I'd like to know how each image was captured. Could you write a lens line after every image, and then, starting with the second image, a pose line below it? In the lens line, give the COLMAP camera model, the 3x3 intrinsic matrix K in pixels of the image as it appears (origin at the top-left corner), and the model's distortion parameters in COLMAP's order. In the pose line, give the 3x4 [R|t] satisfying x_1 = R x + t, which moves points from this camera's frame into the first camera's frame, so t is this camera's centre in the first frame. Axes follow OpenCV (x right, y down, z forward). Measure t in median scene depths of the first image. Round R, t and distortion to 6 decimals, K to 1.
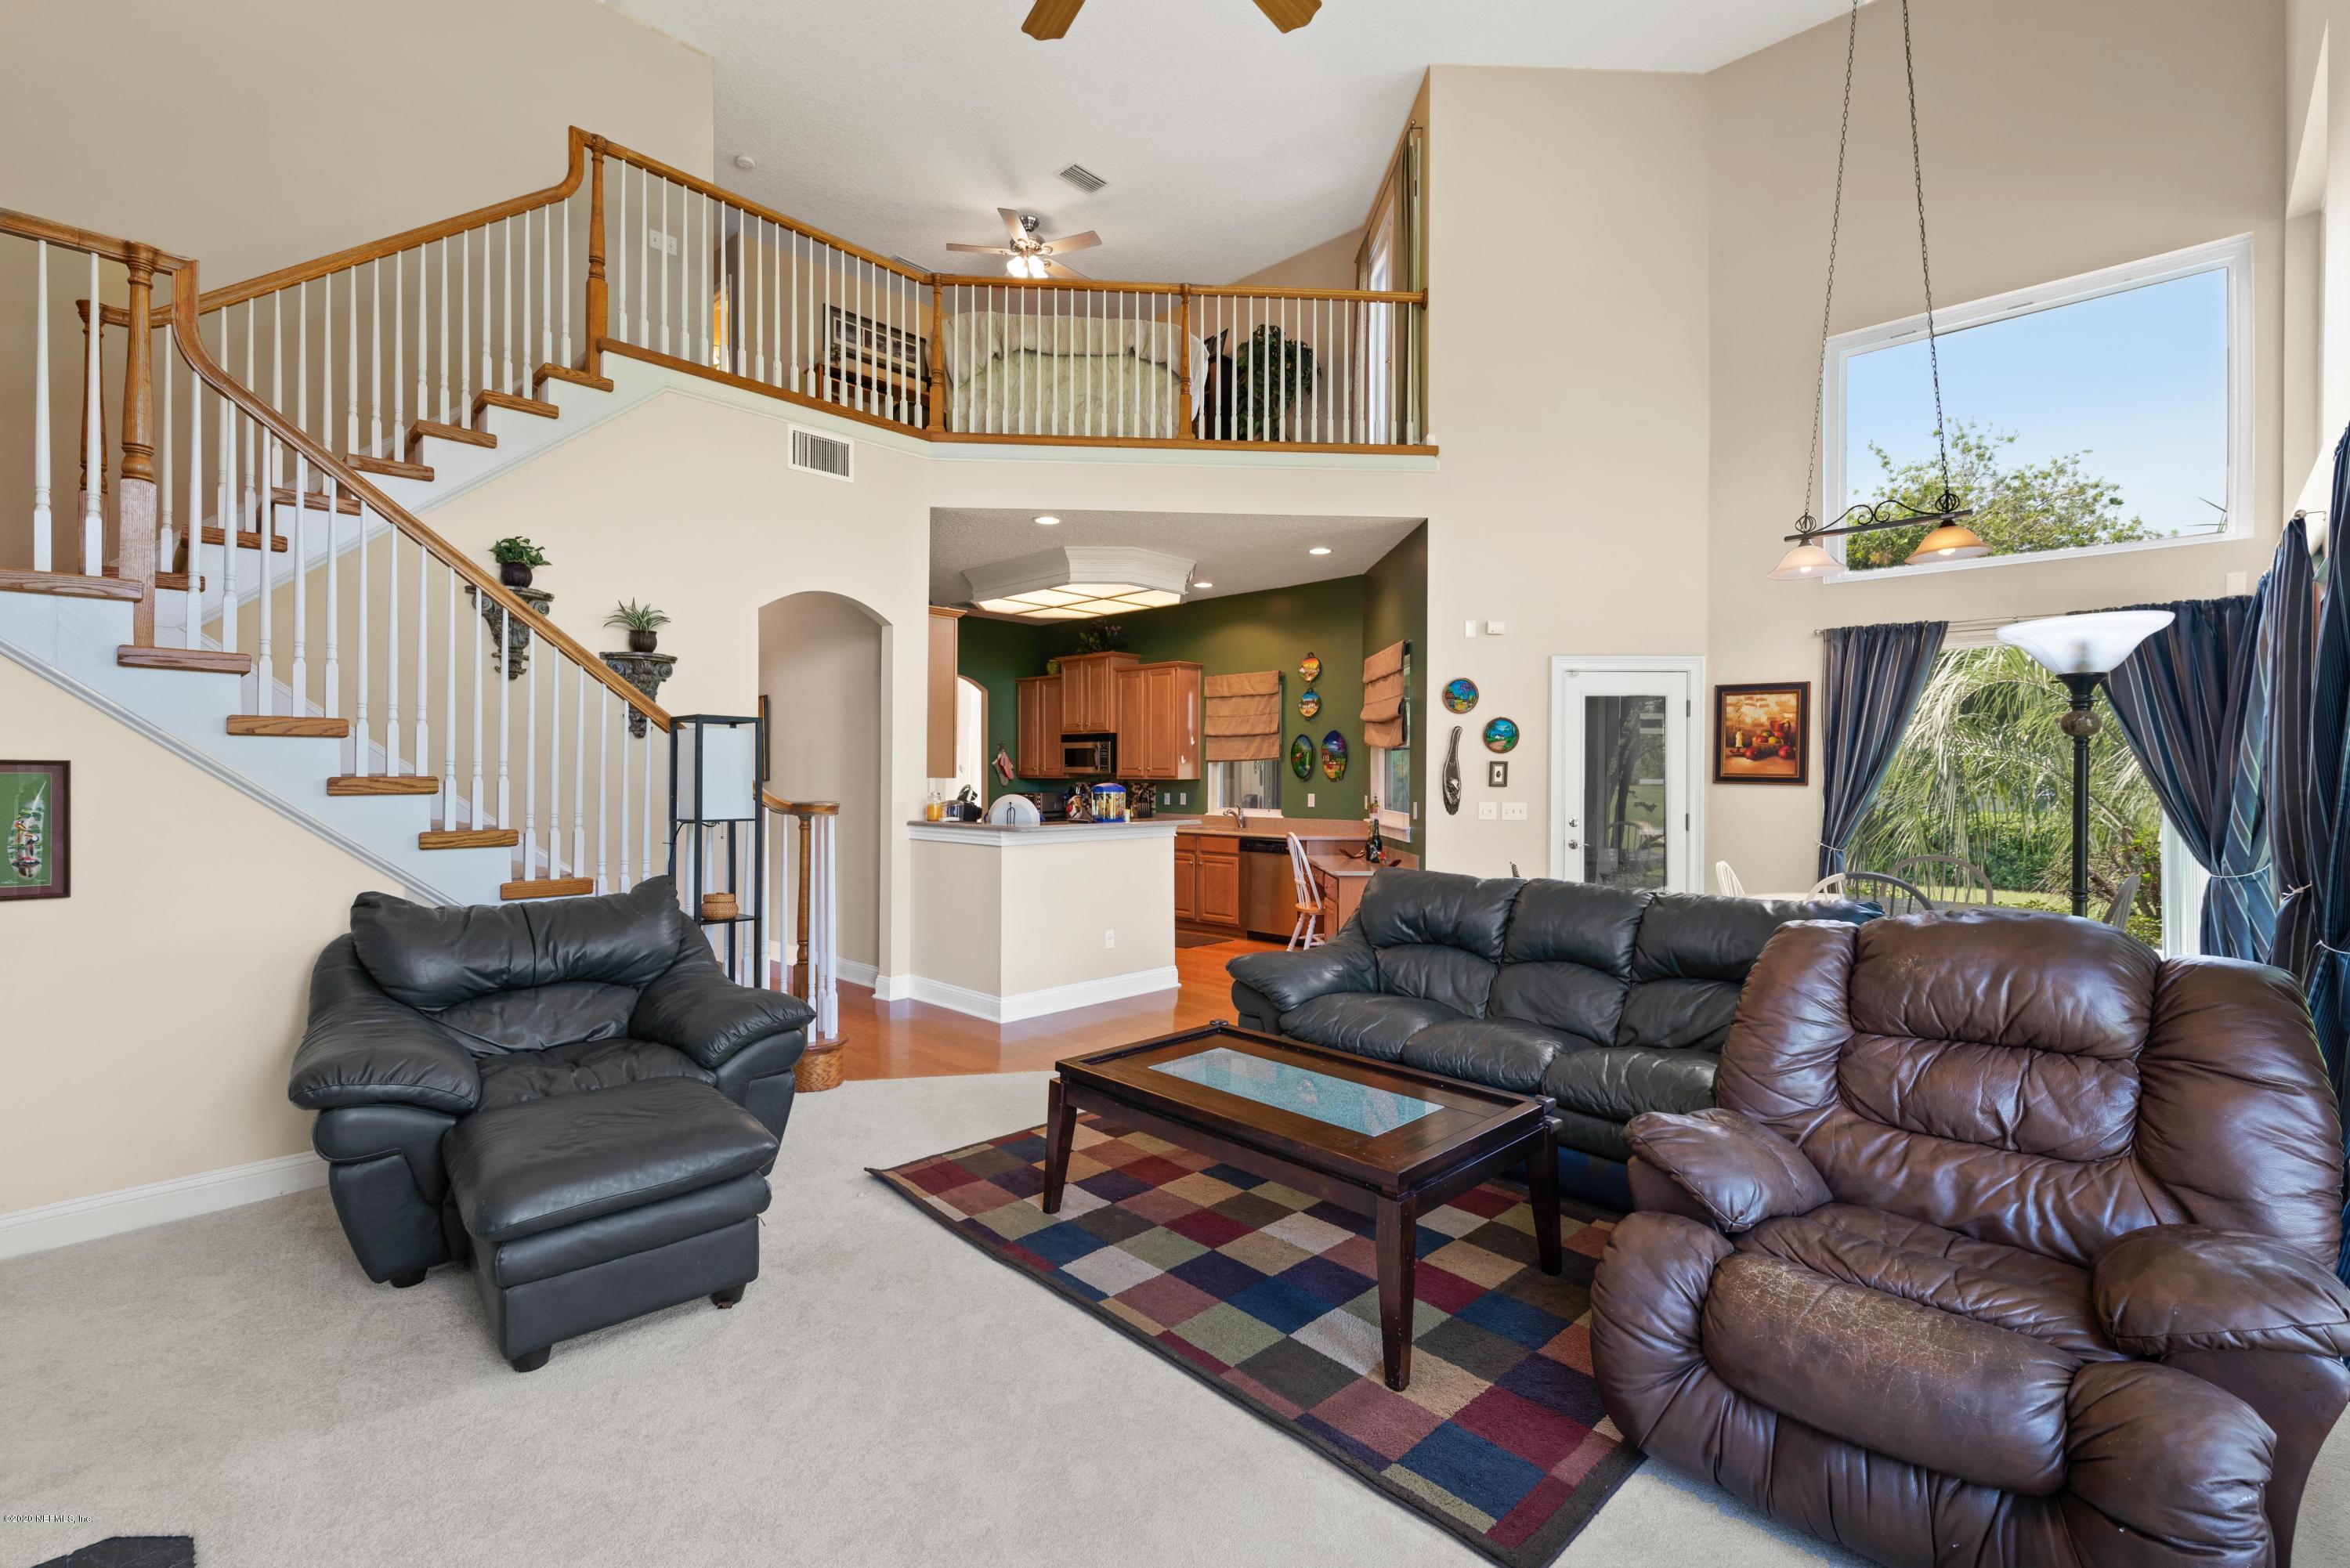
lens RADIAL K [[1022.8, 0, 1173.1], [0, 1022.8, 772.1], [0, 0, 1]] dist [0.001840, 0.000043]
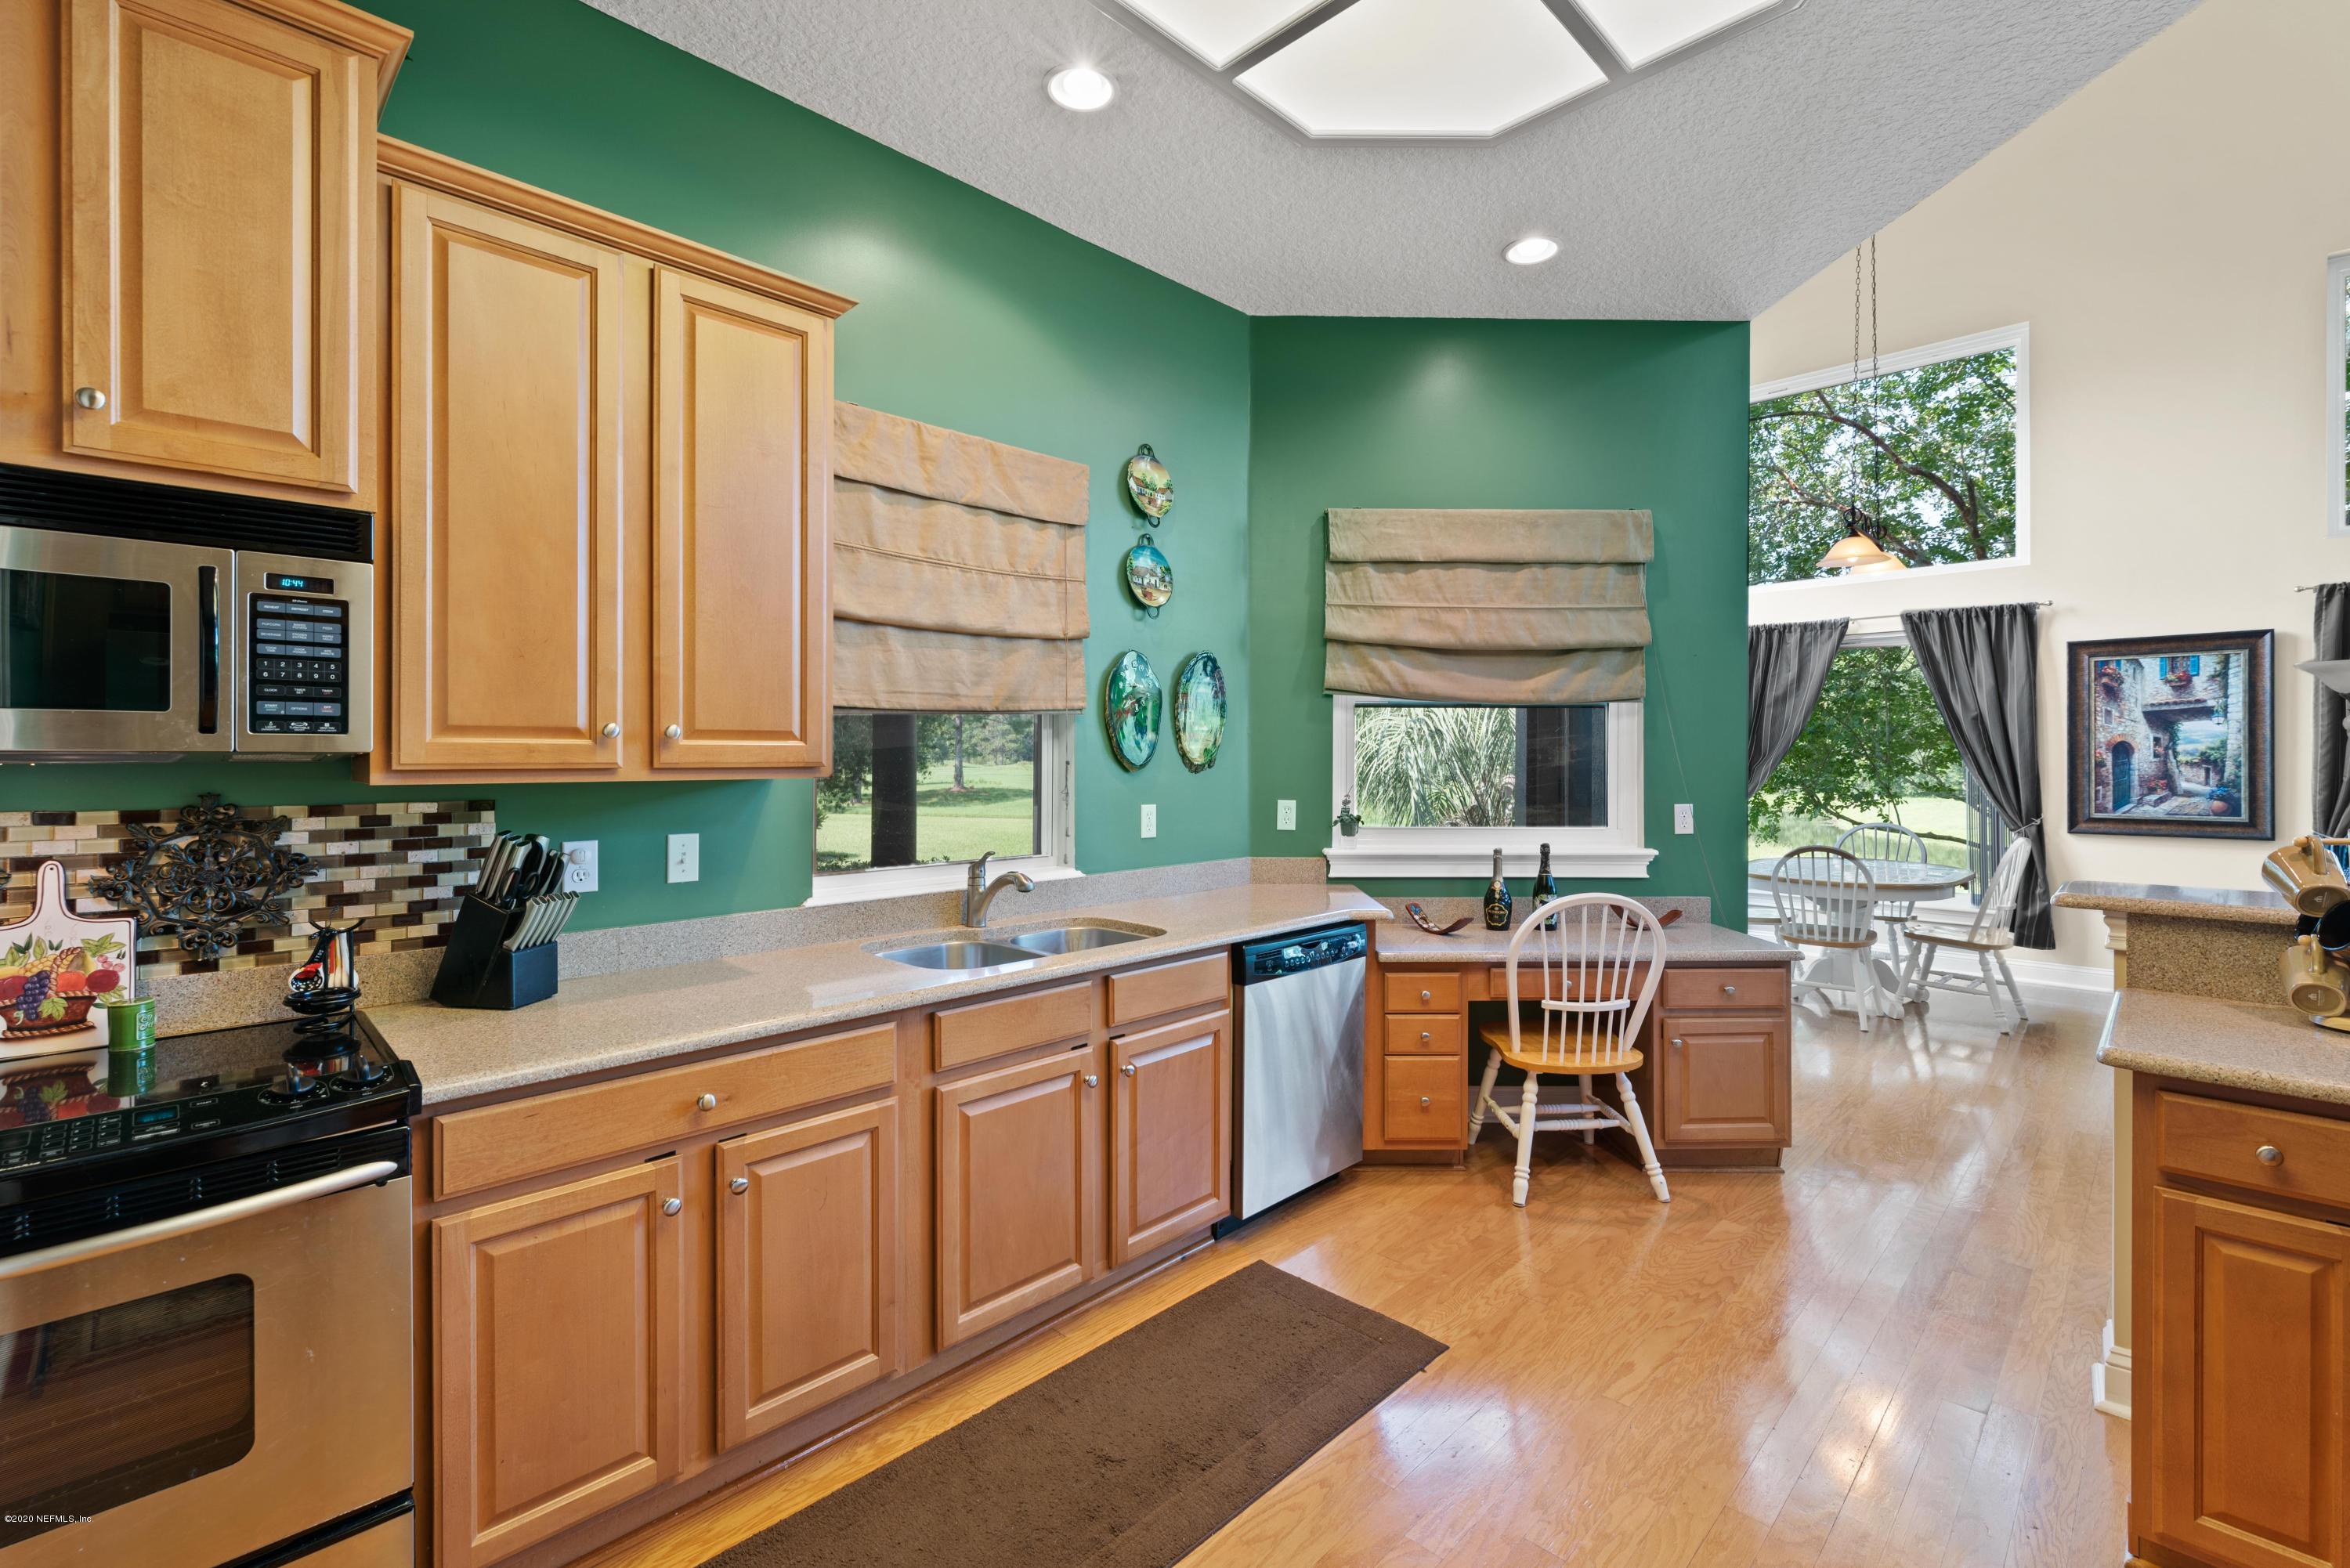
lens RADIAL K [[1011.7, 0, 1176.2], [0, 1011.7, 756.6], [0, 0, 1]] dist [0.000145, 0.000007]
pose [[0.018768, -0.005756, 0.999807, -0.342233], [-0.002536, 0.999980, 0.005804, 0.000478], [-0.999821, -0.002644, 0.018753, 1.318294]]
